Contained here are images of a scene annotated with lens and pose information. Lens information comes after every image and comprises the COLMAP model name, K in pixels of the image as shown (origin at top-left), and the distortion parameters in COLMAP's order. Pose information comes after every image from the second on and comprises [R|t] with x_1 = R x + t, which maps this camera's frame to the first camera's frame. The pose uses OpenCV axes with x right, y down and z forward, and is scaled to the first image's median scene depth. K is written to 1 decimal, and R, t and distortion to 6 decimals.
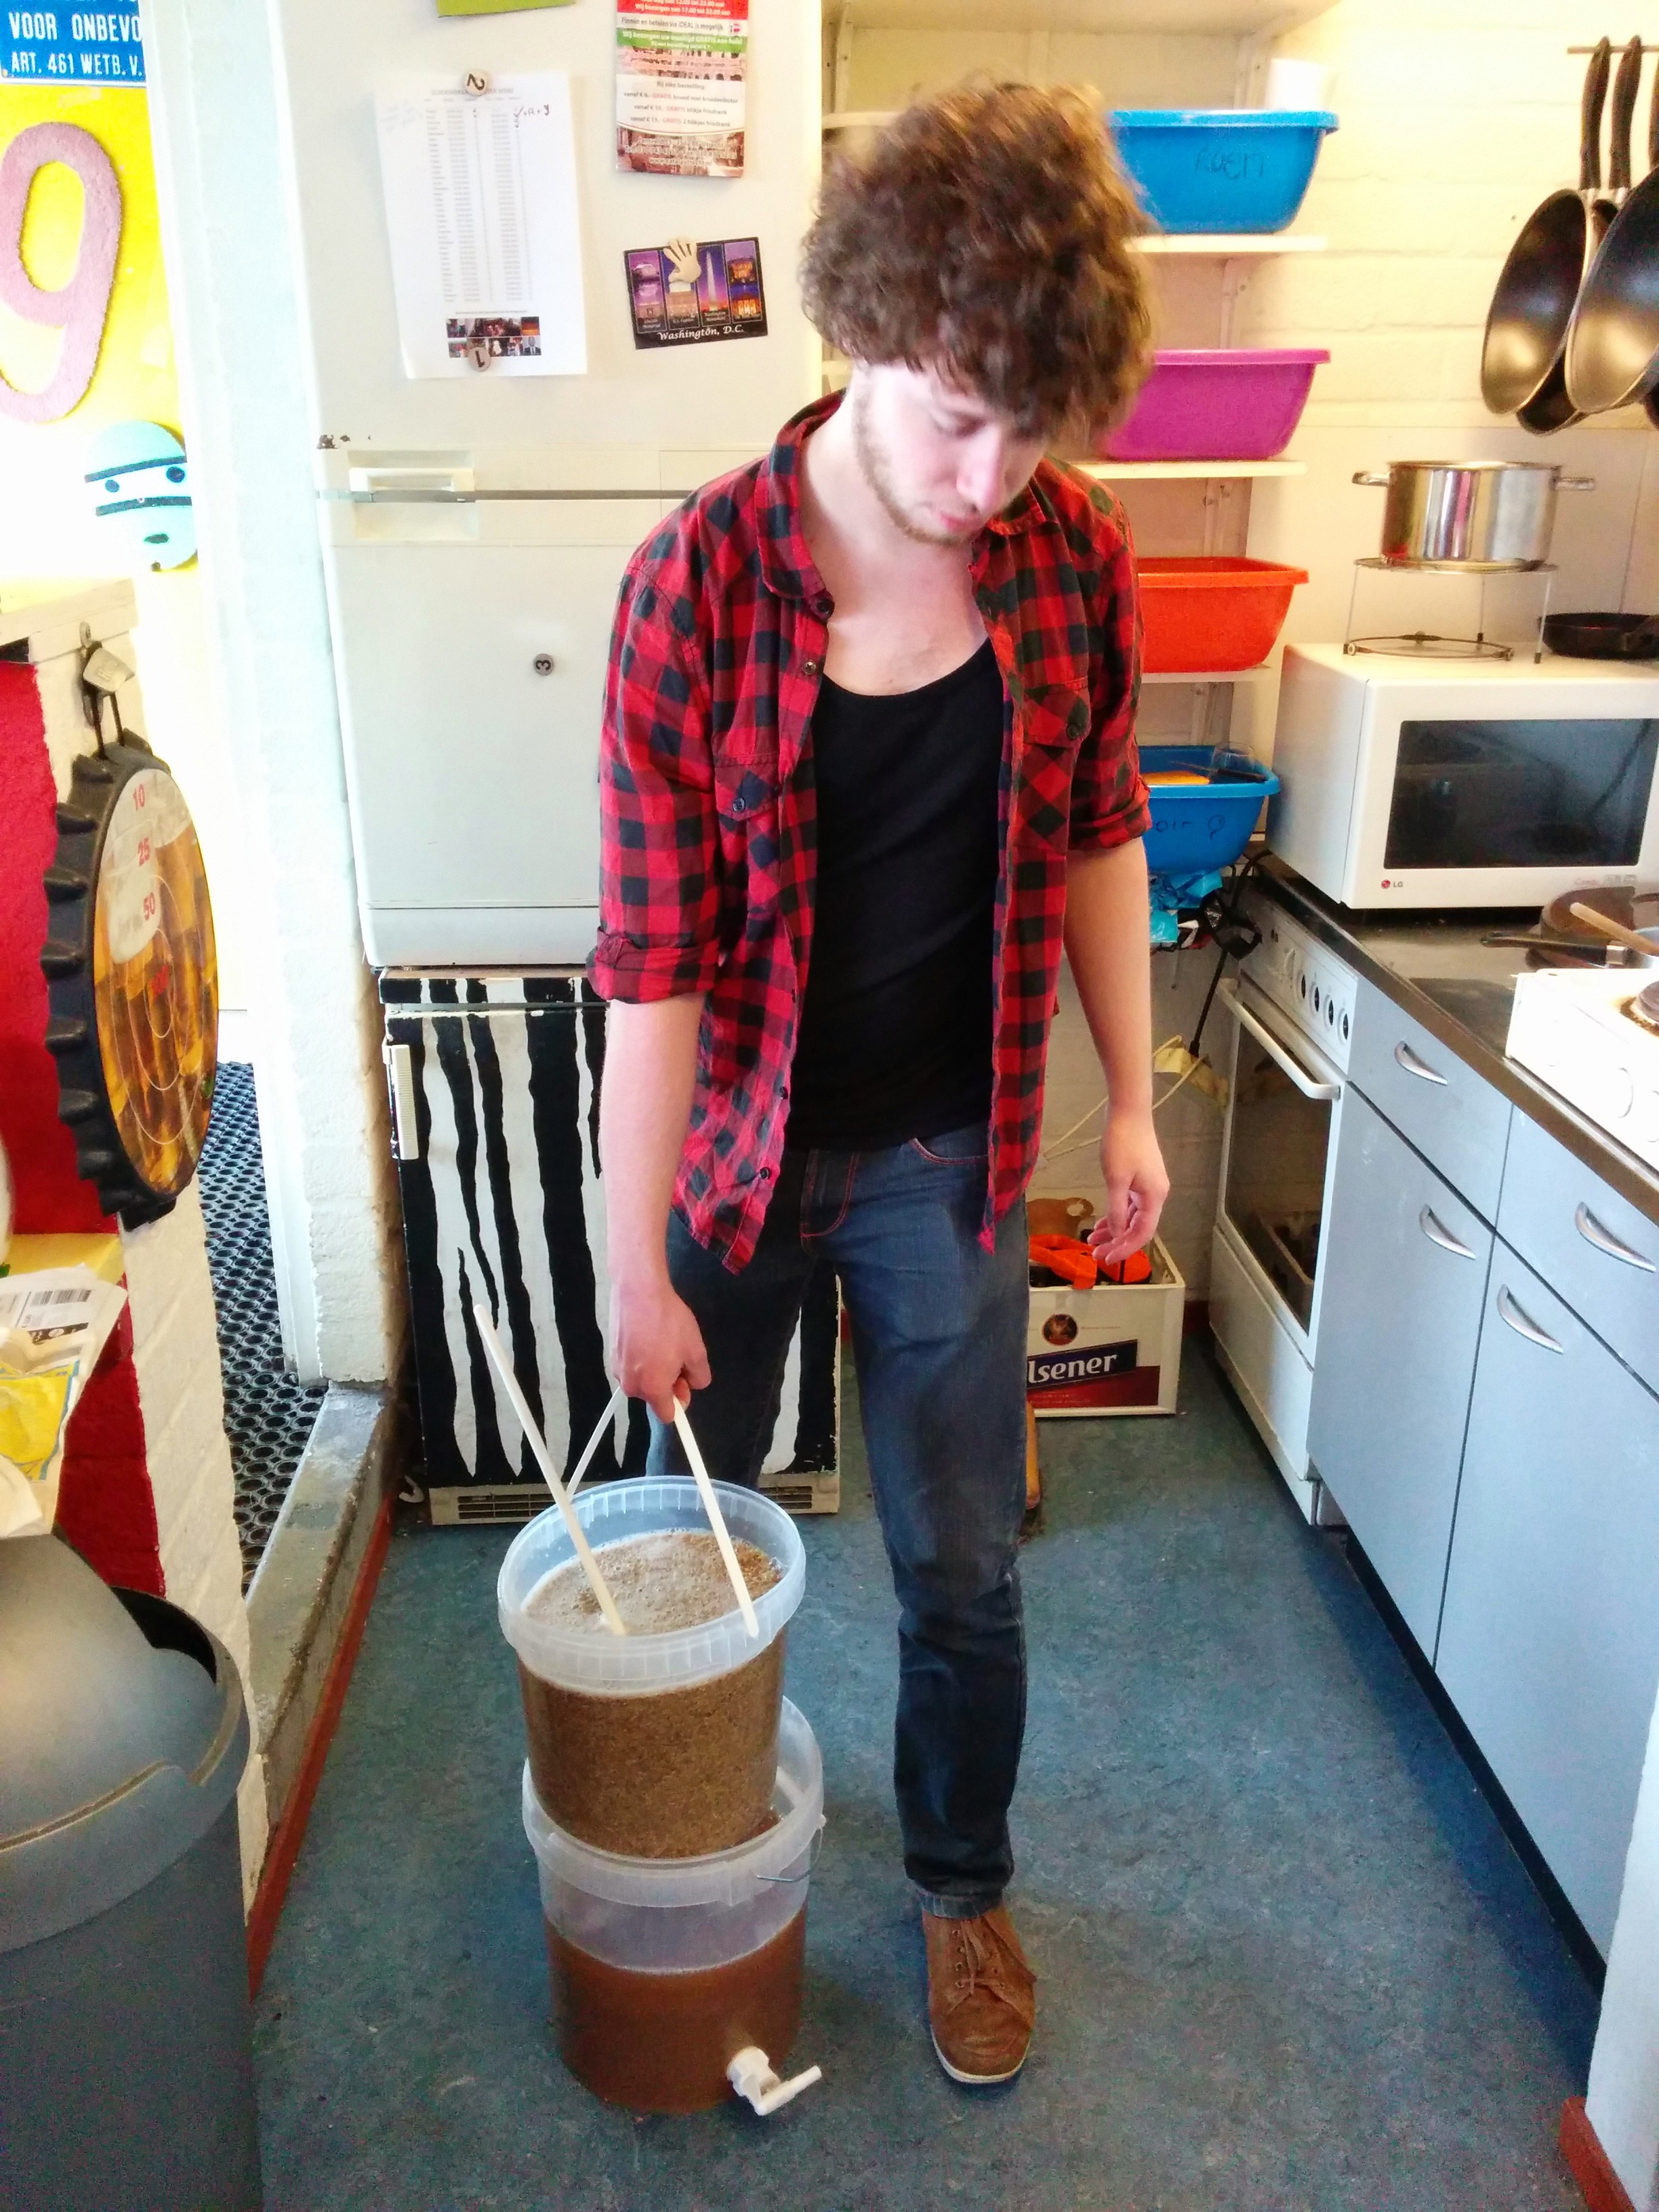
lens RADIAL K [[1930.9, 0, 827.8], [0, 1930.9, 1104.1], [0, 0, 1]] dist [0.048556, -0.011726]
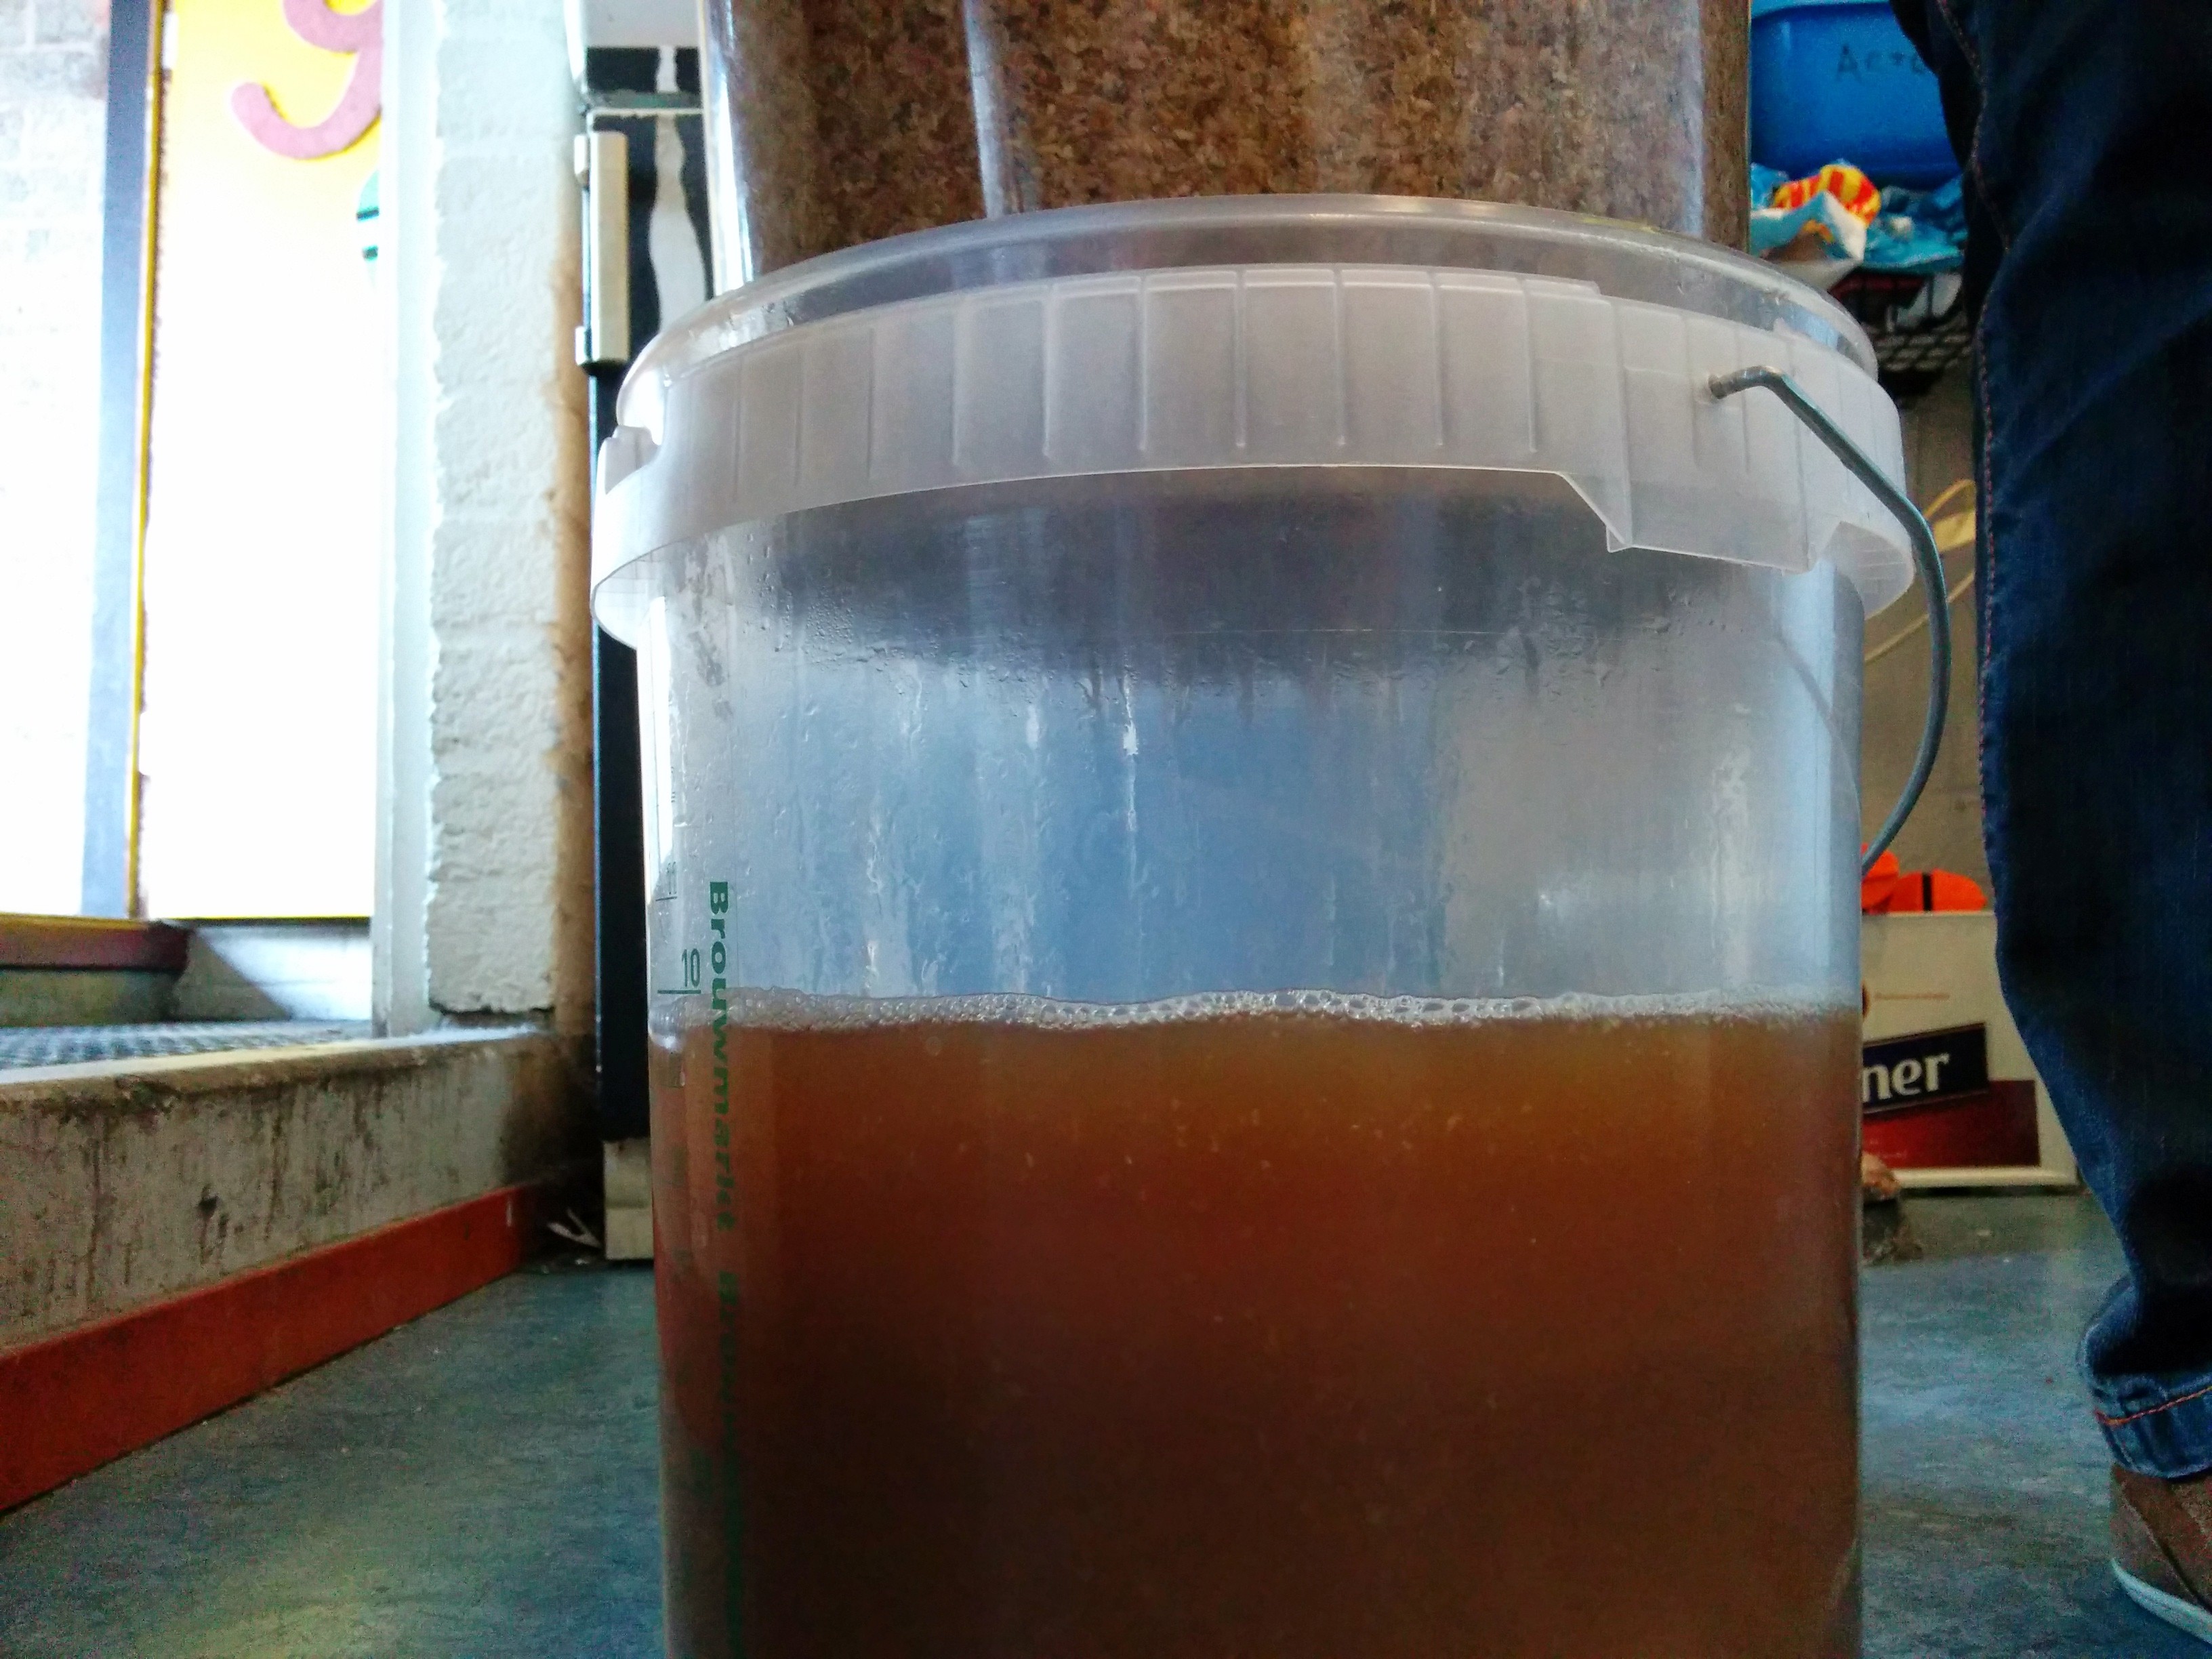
lens RADIAL K [[1930.9, 0, 1114.1], [0, 1930.9, 828.0], [0, 0, 1]] dist [0.048556, -0.011726]
pose [[0.998793, -0.020825, -0.044488, -0.055438], [0.000303, 0.908281, -0.418360, 0.320154], [0.049120, 0.417841, 0.907191, 0.530055]]
